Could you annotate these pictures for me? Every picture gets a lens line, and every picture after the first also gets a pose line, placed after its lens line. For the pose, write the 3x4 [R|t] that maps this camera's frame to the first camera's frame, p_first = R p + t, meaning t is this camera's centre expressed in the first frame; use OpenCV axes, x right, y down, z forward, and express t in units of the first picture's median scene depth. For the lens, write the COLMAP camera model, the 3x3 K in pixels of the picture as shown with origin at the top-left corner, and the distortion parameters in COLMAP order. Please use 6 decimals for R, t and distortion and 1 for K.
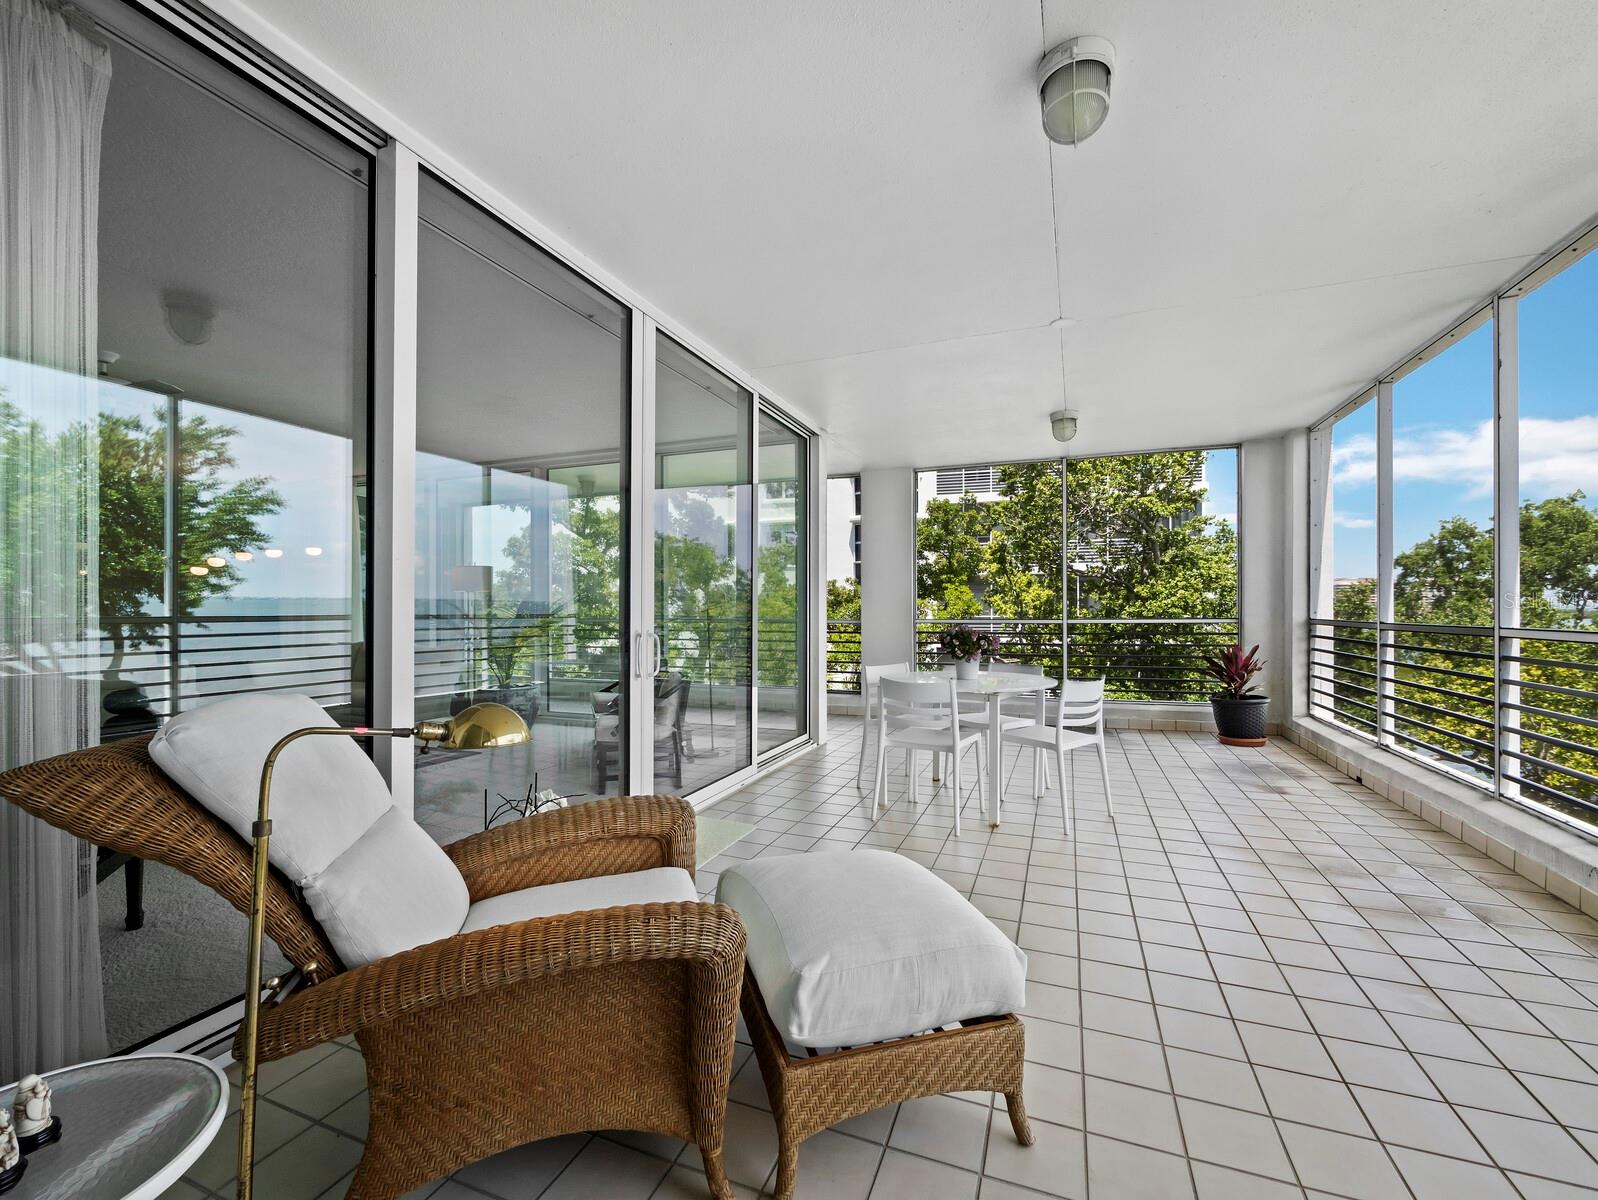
lens RADIAL K [[669.9, 0, 799.1], [0, 669.9, 602.1], [0, 0, 1]] dist [-0.009987, 0.002310]
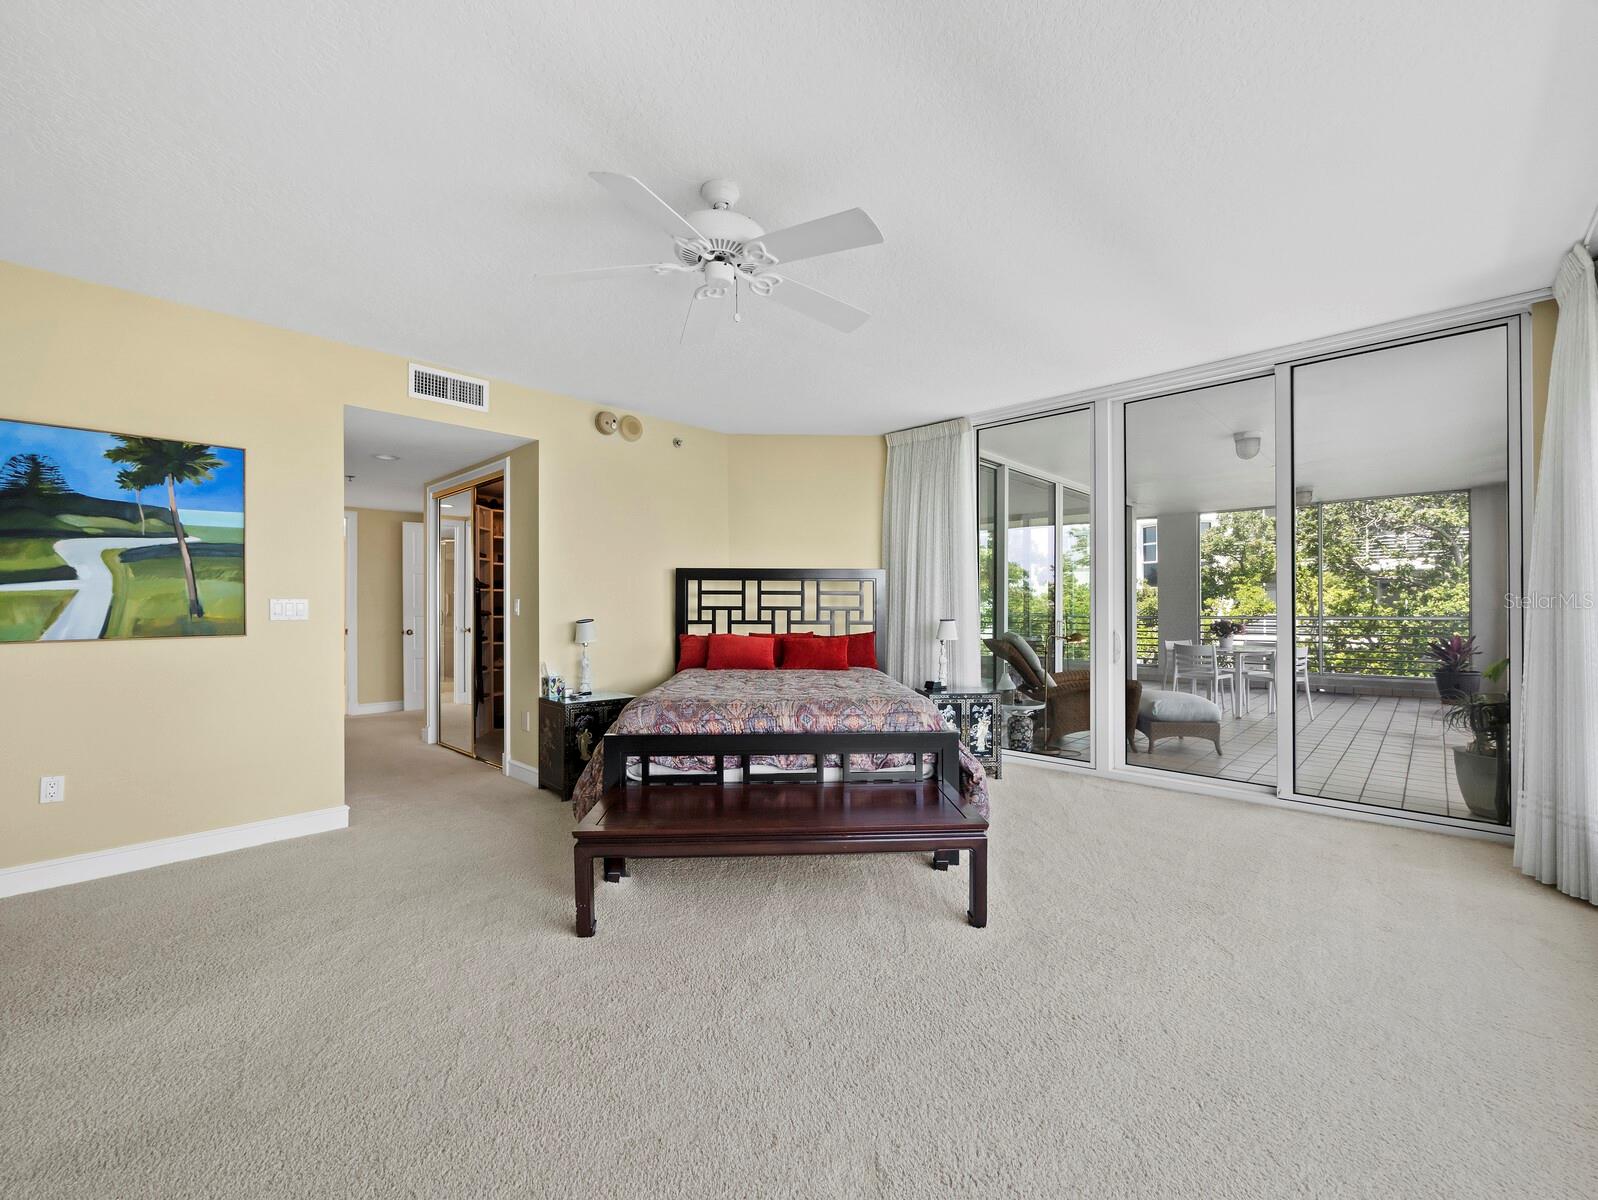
lens RADIAL K [[669.9, 0, 802.3], [0, 669.9, 601.7], [0, 0, 1]] dist [-0.009987, 0.002310]
pose [[0.928844, -0.003240, -0.370458, -0.037694], [0.004614, 0.999985, 0.002822, -0.006020], [0.370443, -0.004331, 0.928845, -0.279201]]
